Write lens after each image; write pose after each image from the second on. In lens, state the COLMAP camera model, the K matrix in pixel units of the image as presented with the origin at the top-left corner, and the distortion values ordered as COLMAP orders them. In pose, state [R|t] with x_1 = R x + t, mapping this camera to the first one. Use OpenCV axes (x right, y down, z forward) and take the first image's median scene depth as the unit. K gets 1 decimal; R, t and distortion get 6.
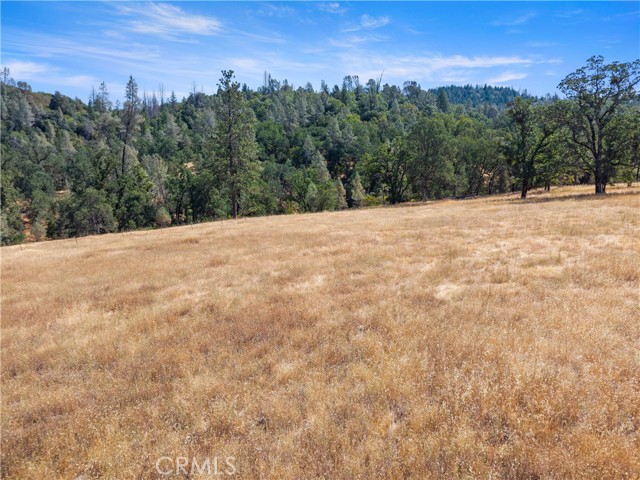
lens RADIAL K [[444.4, 0, 319.8], [0, 444.4, 240.2], [0, 0, 1]] dist [0.040853, -0.030478]
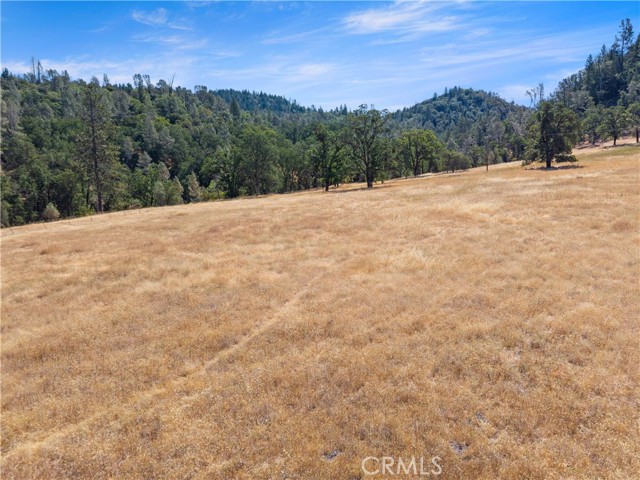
lens RADIAL K [[444.4, 0, 320.3], [0, 444.4, 240.8], [0, 0, 1]] dist [0.040853, -0.030478]
pose [[0.885675, -0.066169, 0.459567, -0.205374], [0.063793, 0.997748, 0.020716, 0.031125], [-0.459902, 0.010969, 0.887902, -0.247722]]
